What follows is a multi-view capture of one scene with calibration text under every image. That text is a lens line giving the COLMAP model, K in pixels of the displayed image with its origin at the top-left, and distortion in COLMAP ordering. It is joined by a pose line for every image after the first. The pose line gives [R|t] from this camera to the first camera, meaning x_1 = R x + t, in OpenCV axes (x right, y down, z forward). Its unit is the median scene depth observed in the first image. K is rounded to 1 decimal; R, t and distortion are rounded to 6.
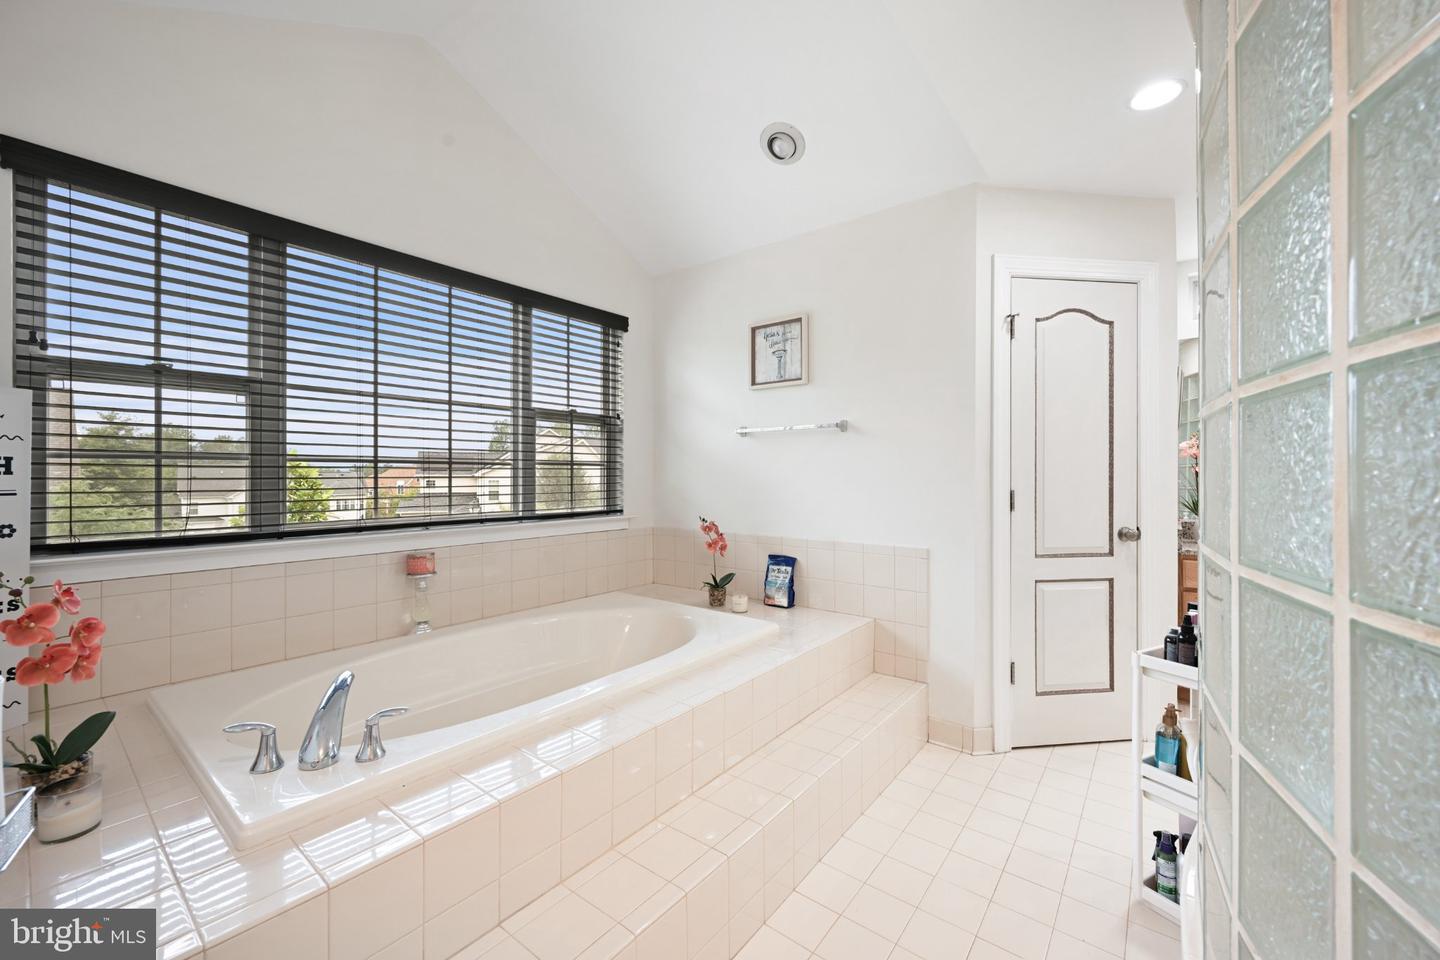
lens RADIAL K [[568.7, 0, 726.1], [0, 568.7, 476.5], [0, 0, 1]] dist [-0.001816, -0.000523]
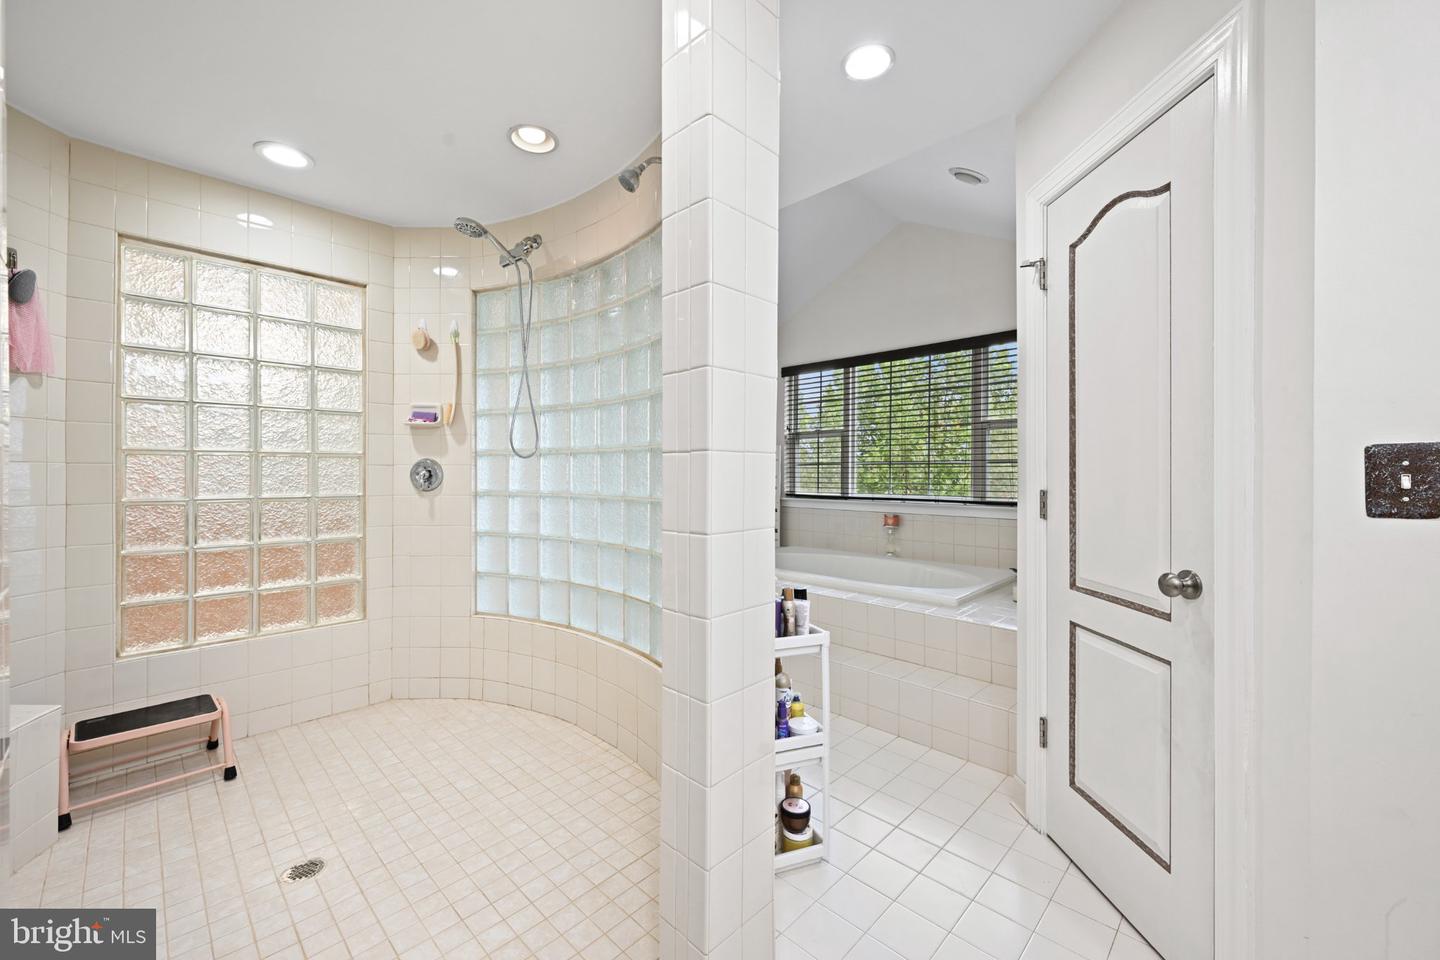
lens RADIAL K [[568.7, 0, 726.5], [0, 568.7, 473.0], [0, 0, 1]] dist [-0.001816, -0.000523]
pose [[-0.119419, 0.001745, -0.992842, 1.285865], [-0.007881, 0.999965, 0.002705, 0.002671], [0.992813, 0.008148, -0.119401, 0.664473]]
